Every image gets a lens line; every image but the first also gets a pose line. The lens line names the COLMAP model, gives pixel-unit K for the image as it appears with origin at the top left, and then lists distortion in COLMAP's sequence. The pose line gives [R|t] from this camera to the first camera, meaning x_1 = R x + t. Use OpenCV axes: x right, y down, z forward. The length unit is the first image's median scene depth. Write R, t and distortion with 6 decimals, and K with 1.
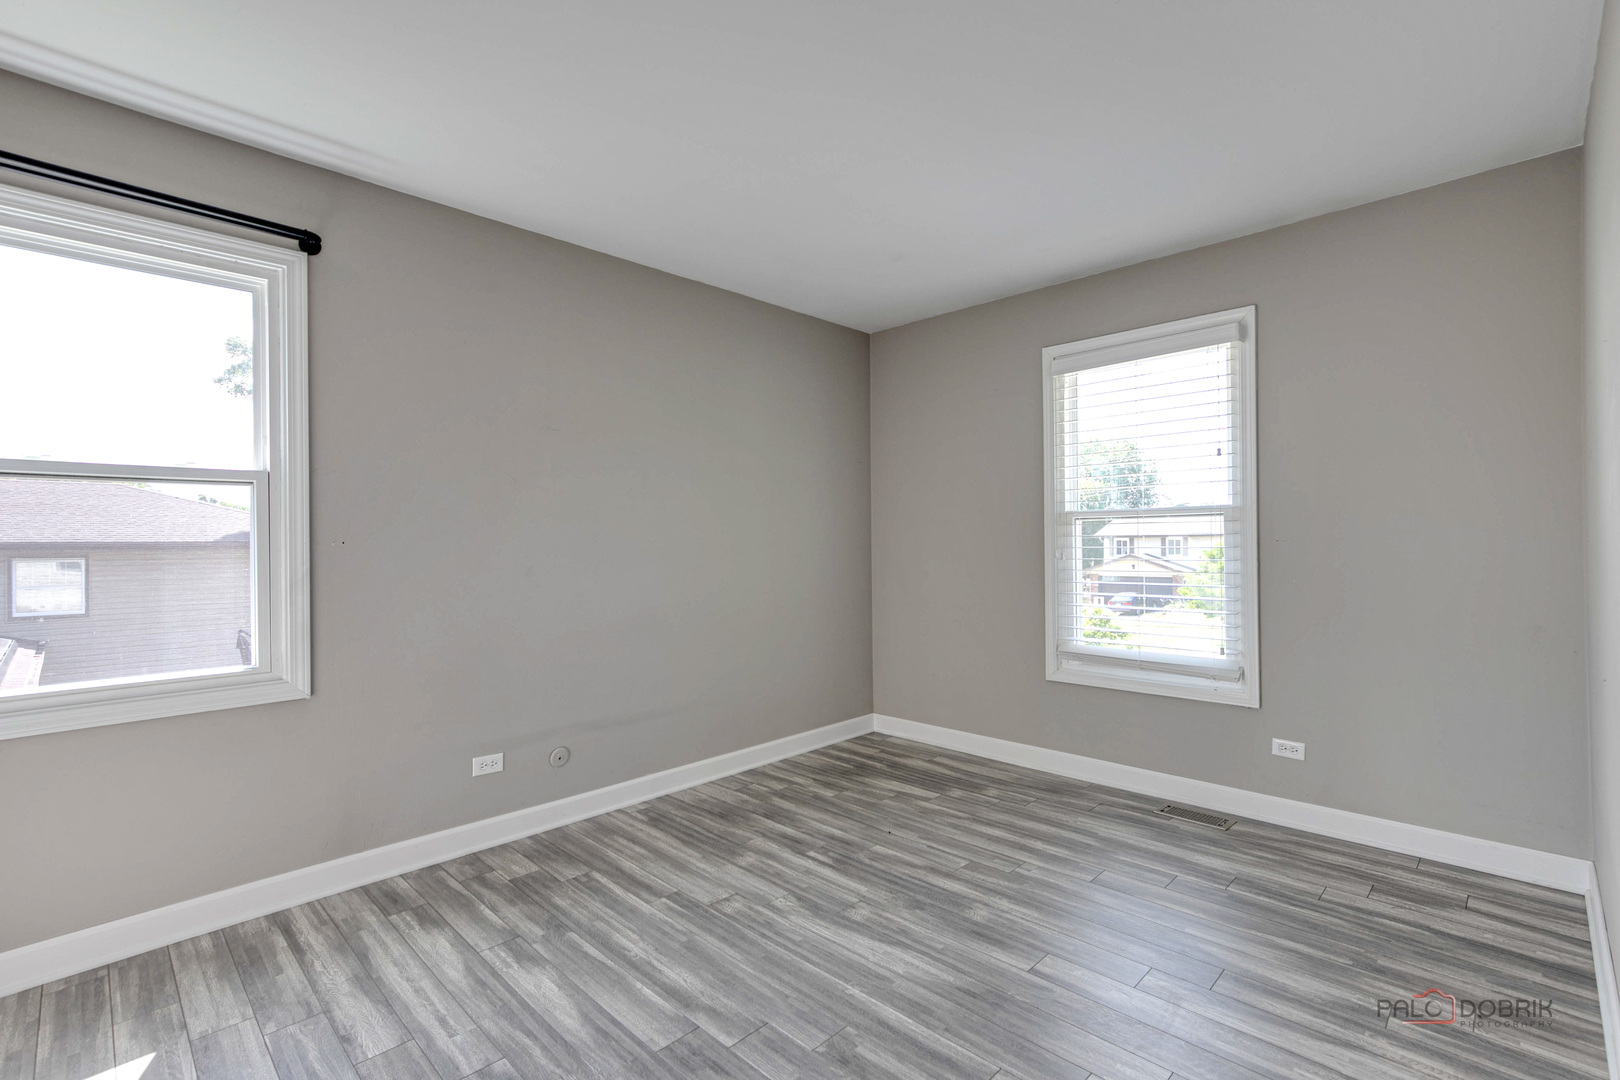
lens RADIAL K [[740.7, 0, 810.3], [0, 740.7, 546.7], [0, 0, 1]] dist [-0.019116, 0.009065]
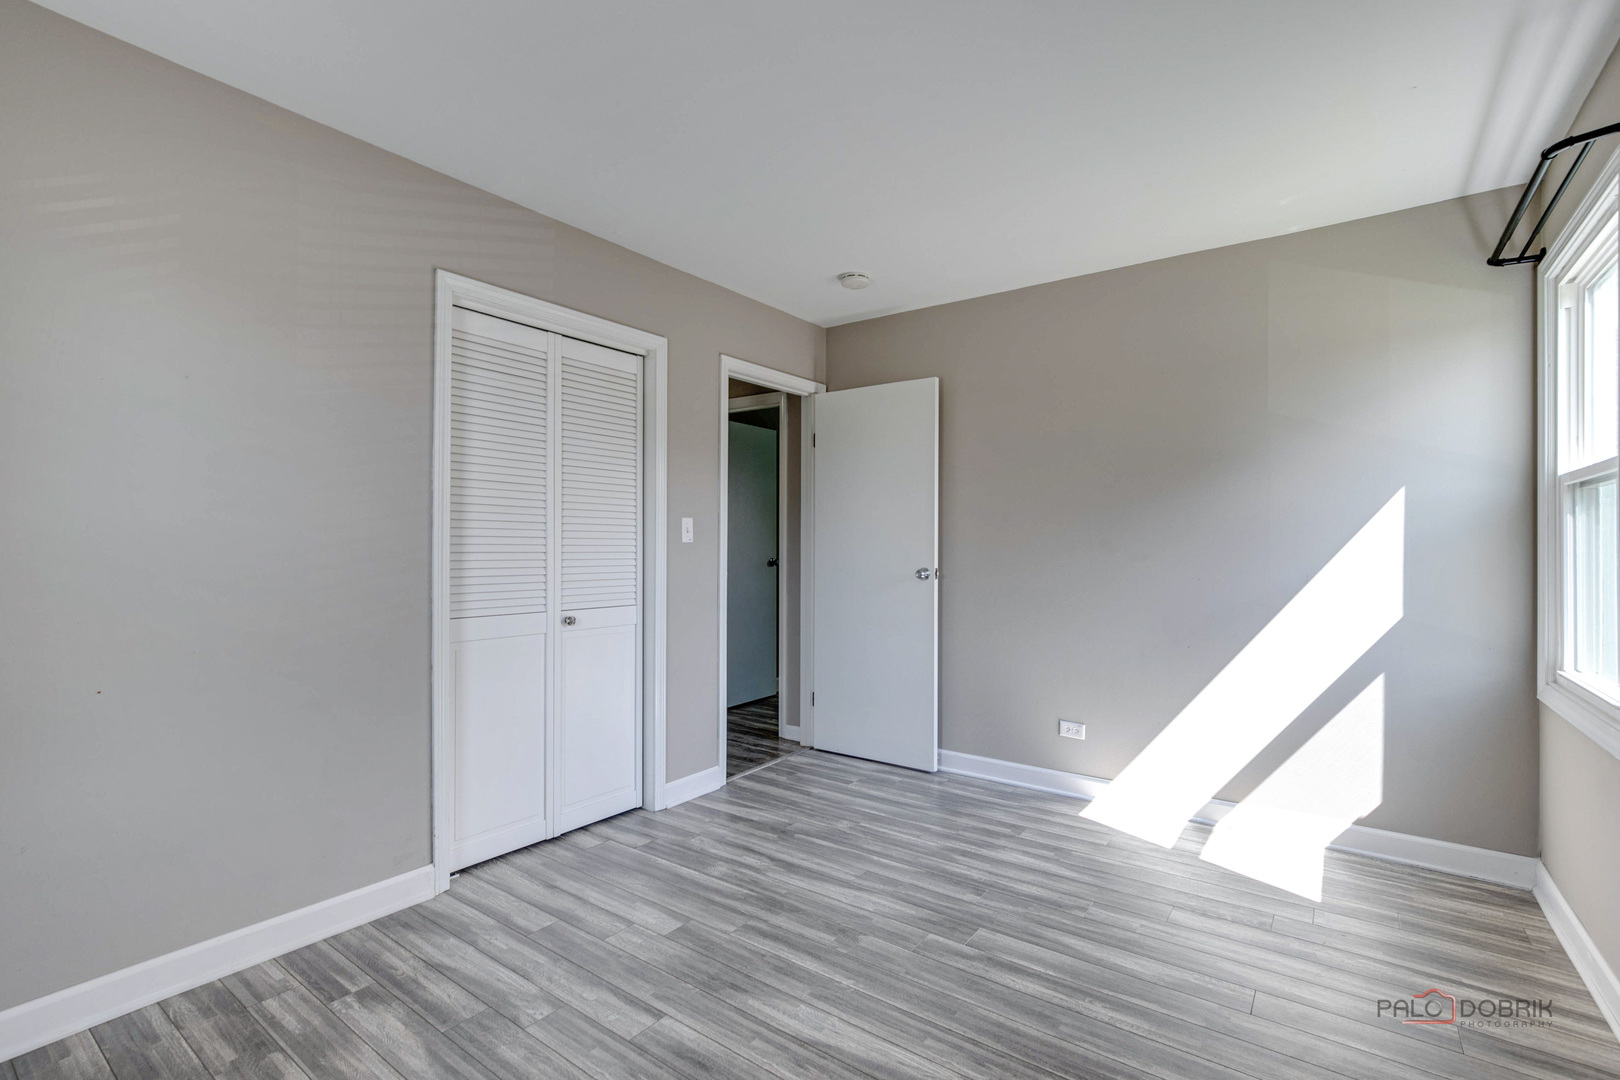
lens RADIAL K [[740.7, 0, 810.3], [0, 740.7, 546.7], [0, 0, 1]] dist [-0.019116, 0.009065]
pose [[-0.989749, 0.008364, -0.142575, 0.247347], [0.007711, 0.999957, 0.005132, -0.014959], [0.142612, 0.003980, -0.989771, 1.972526]]
